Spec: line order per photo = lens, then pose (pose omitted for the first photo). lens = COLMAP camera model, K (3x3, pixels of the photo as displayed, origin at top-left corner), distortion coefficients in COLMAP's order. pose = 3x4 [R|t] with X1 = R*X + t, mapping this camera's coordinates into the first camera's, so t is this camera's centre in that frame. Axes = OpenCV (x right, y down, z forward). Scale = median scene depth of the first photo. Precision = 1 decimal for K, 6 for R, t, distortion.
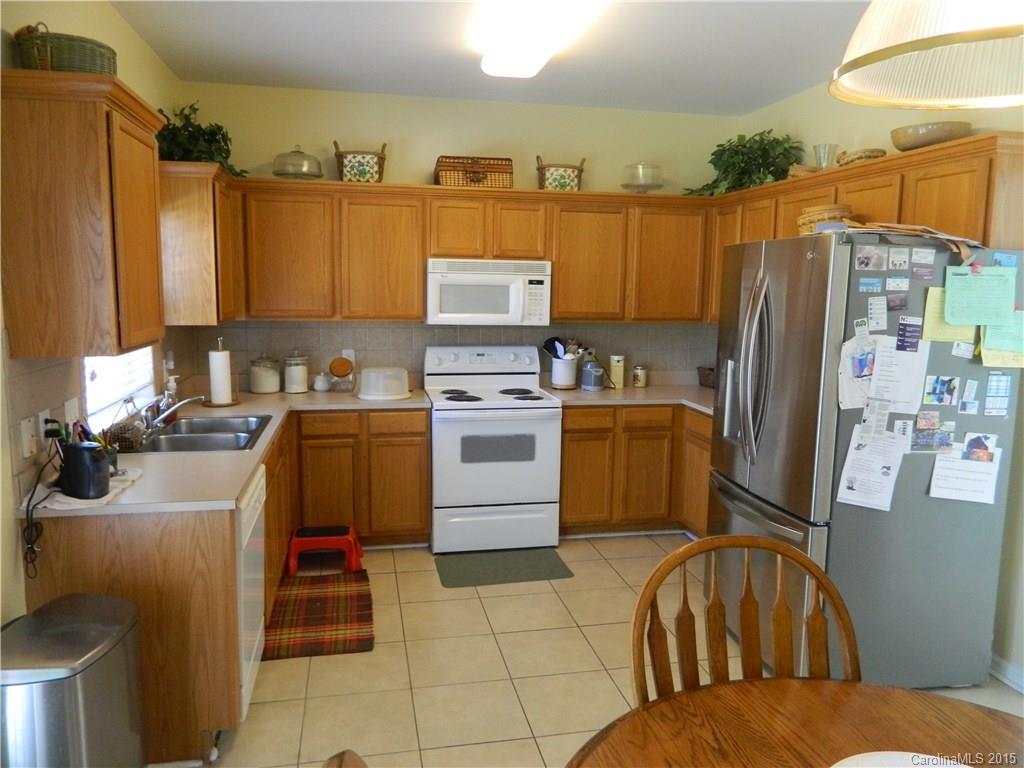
lens RADIAL K [[759.8, 0, 512.0], [0, 759.8, 385.0], [0, 0, 1]] dist [0.007673, -0.004330]
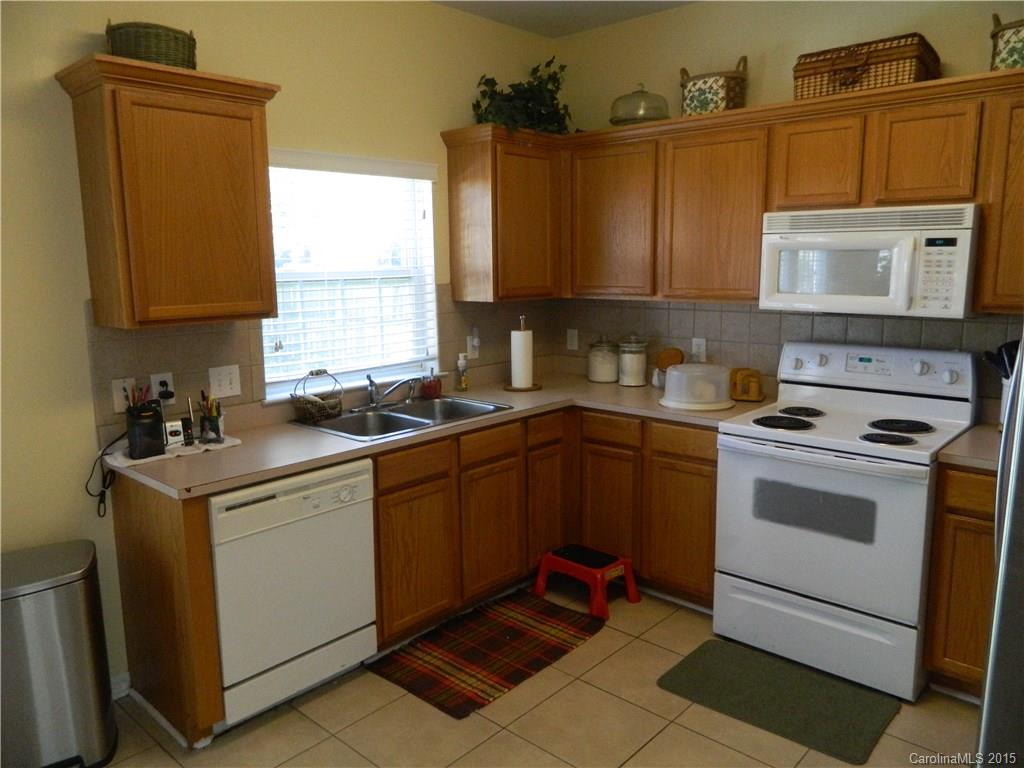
lens RADIAL K [[759.8, 0, 511.1], [0, 759.8, 382.1], [0, 0, 1]] dist [0.007673, -0.004330]
pose [[0.586460, 0.110883, -0.802353, 0.324247], [-0.088742, 0.993418, 0.072424, -0.044480], [0.805102, 0.028729, 0.592440, 0.413739]]
